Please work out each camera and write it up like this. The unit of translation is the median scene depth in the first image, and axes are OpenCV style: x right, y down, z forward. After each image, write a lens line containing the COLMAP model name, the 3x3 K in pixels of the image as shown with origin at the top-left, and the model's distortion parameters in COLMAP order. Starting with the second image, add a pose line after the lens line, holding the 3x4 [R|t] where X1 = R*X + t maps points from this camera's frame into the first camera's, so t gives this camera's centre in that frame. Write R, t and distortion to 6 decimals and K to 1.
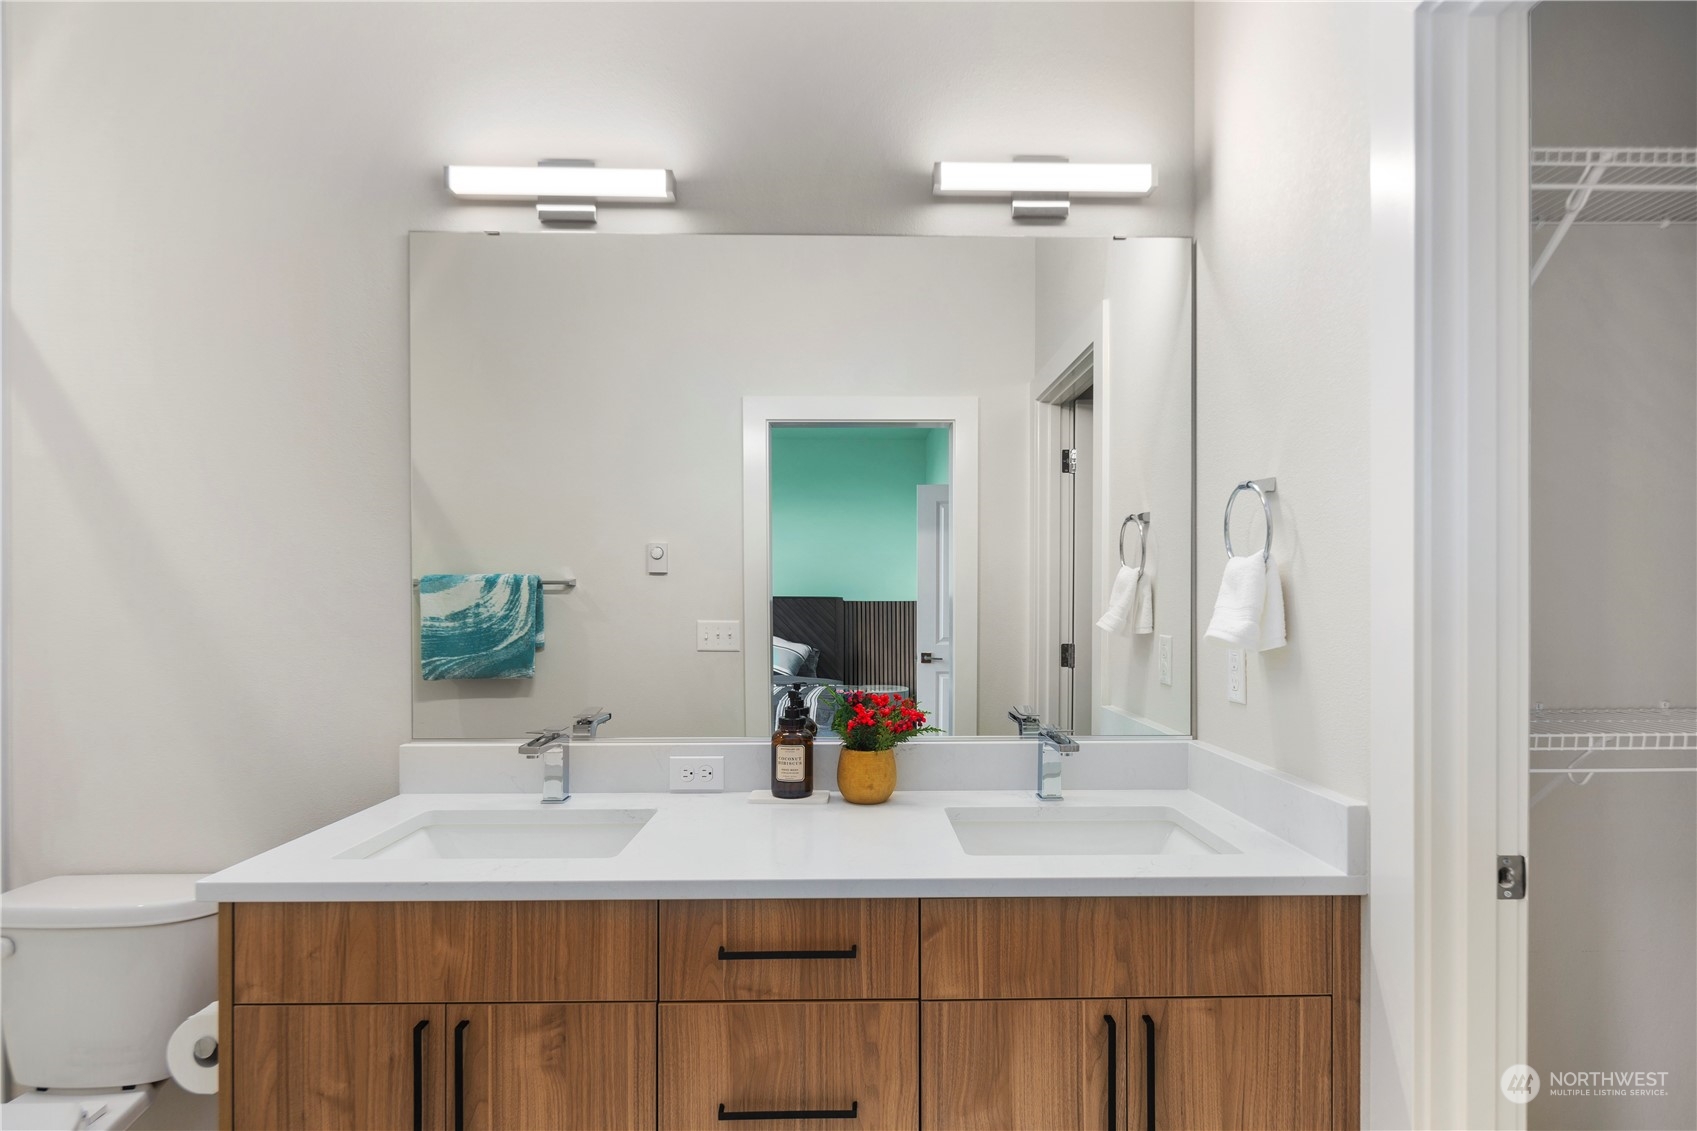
lens RADIAL K [[822.3, 0, 862.9], [0, 822.3, 597.6], [0, 0, 1]] dist [0.004340, 0.000332]
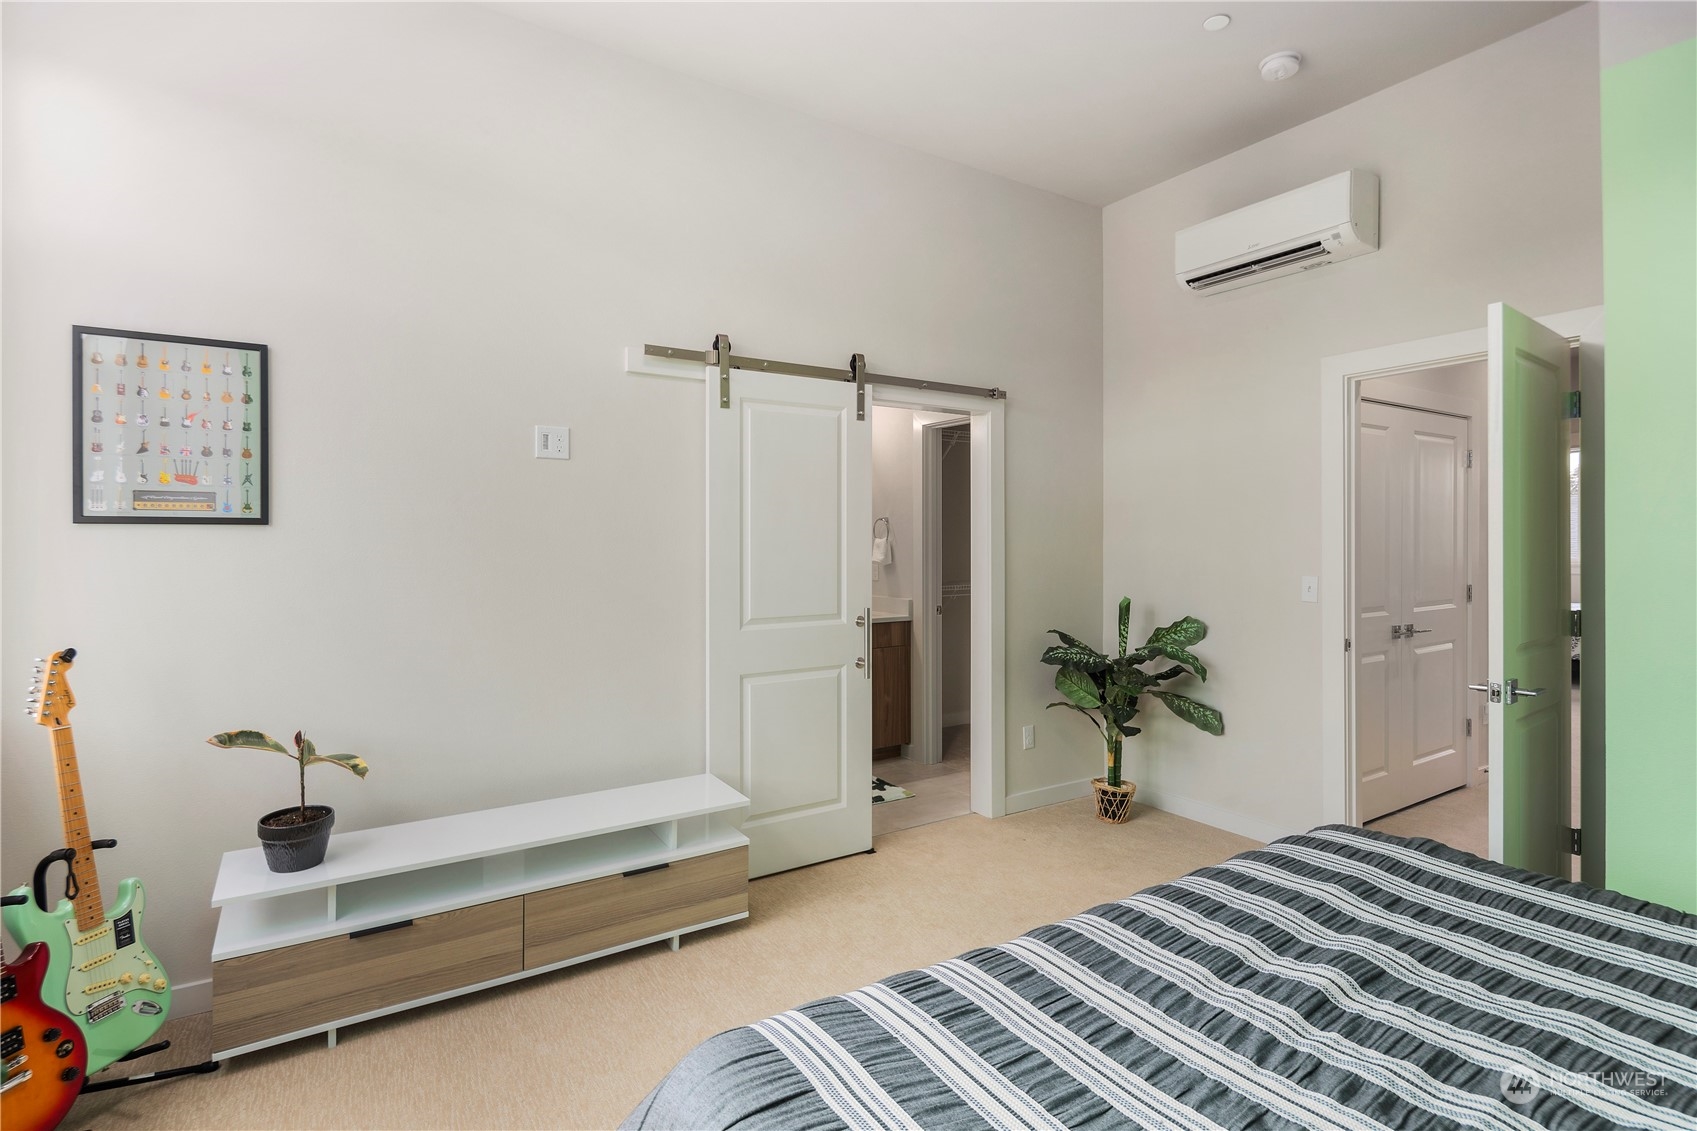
lens RADIAL K [[822.3, 0, 849.4], [0, 822.3, 556.4], [0, 0, 1]] dist [0.004340, 0.000332]
pose [[0.842493, -0.003191, 0.538699, -0.807142], [0.000636, 0.999988, 0.004929, 0.005024], [-0.538708, -0.003810, 0.842484, -0.994600]]
